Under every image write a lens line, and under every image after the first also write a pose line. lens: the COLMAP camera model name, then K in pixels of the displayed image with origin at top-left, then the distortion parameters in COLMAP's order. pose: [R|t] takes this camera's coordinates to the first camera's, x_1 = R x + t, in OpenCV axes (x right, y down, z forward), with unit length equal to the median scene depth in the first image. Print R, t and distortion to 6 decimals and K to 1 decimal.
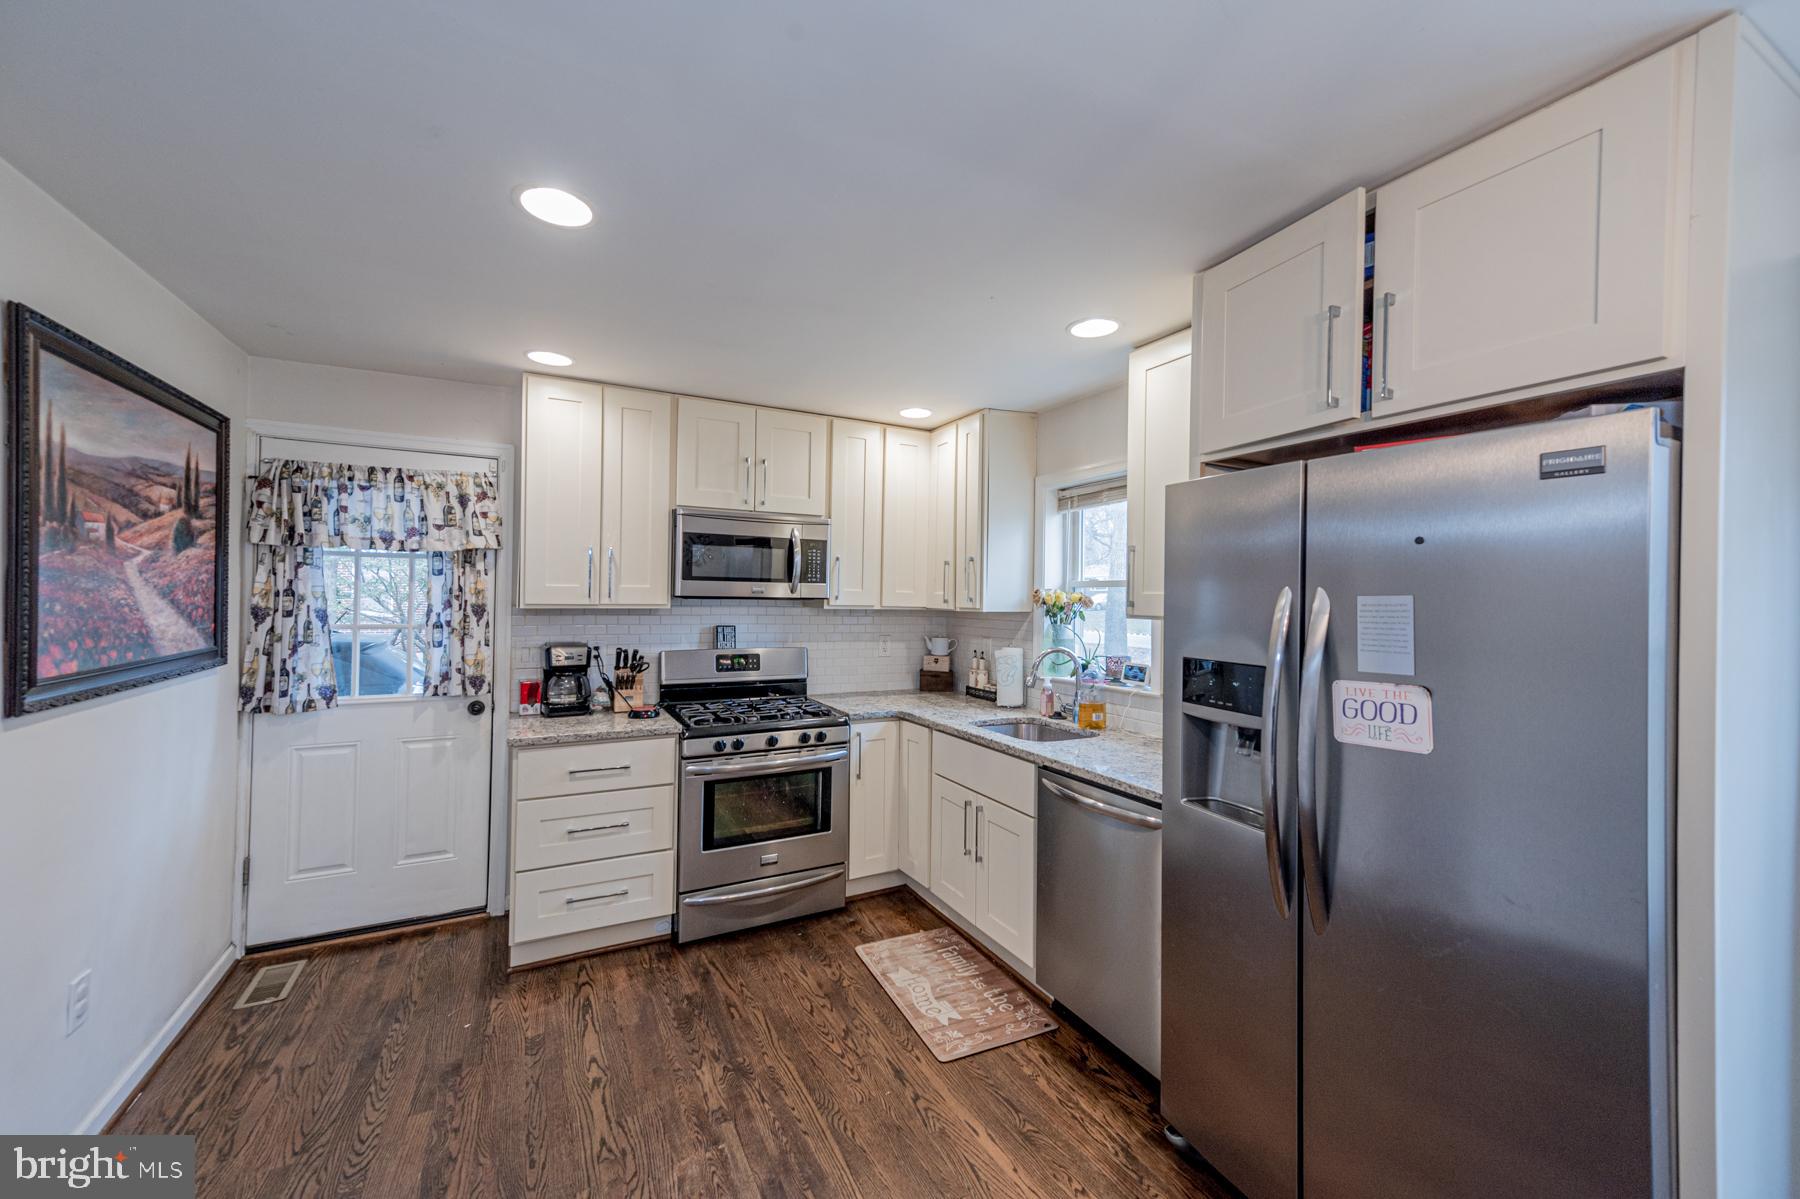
lens RADIAL K [[702.7, 0, 898.8], [0, 702.7, 592.7], [0, 0, 1]] dist [0.015832, 0.000053]
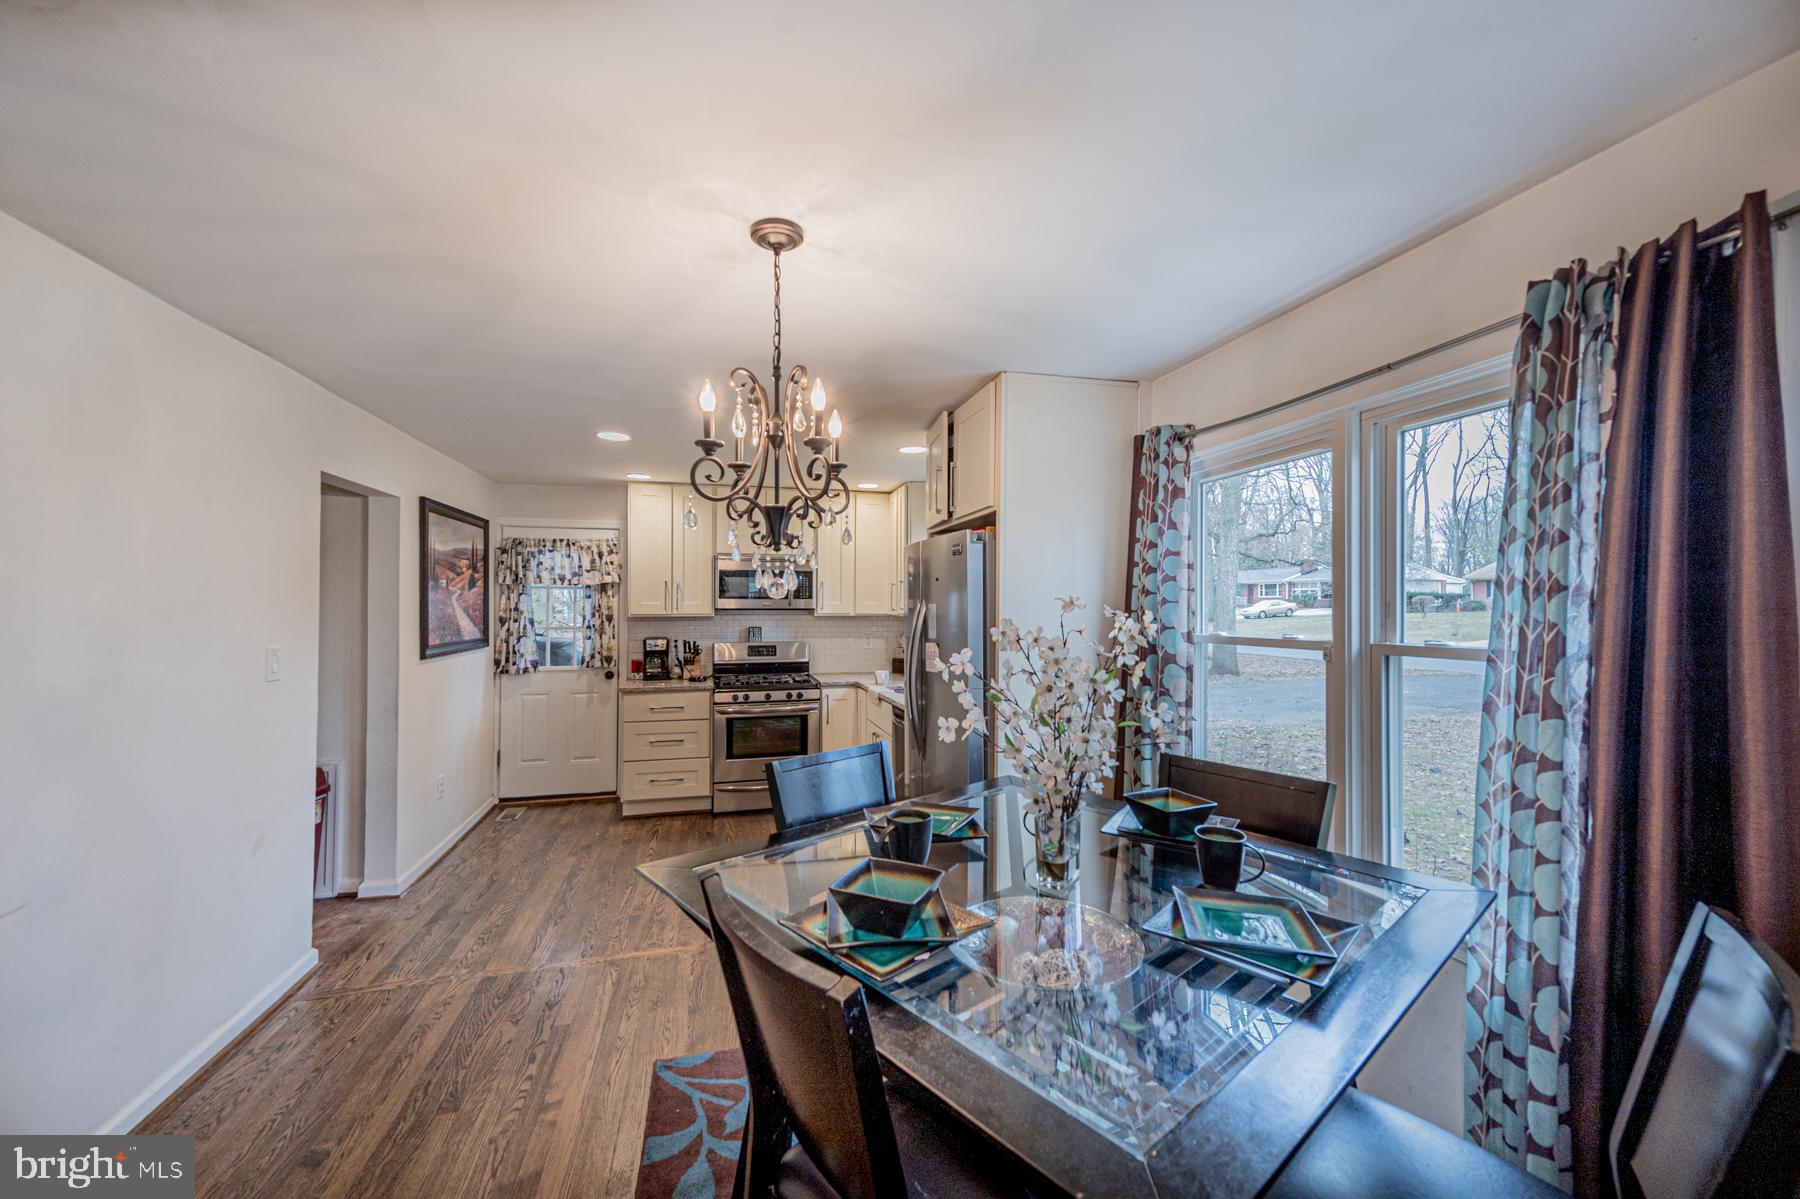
lens RADIAL K [[712.5, 0, 900.0], [0, 712.5, 599.5], [0, 0, 1]] dist [0.016094, 0.000083]
pose [[0.974945, -0.015931, -0.221877, 0.509886], [0.014519, 0.999863, -0.007993, 0.003319], [0.221974, 0.004572, 0.975042, -0.571852]]
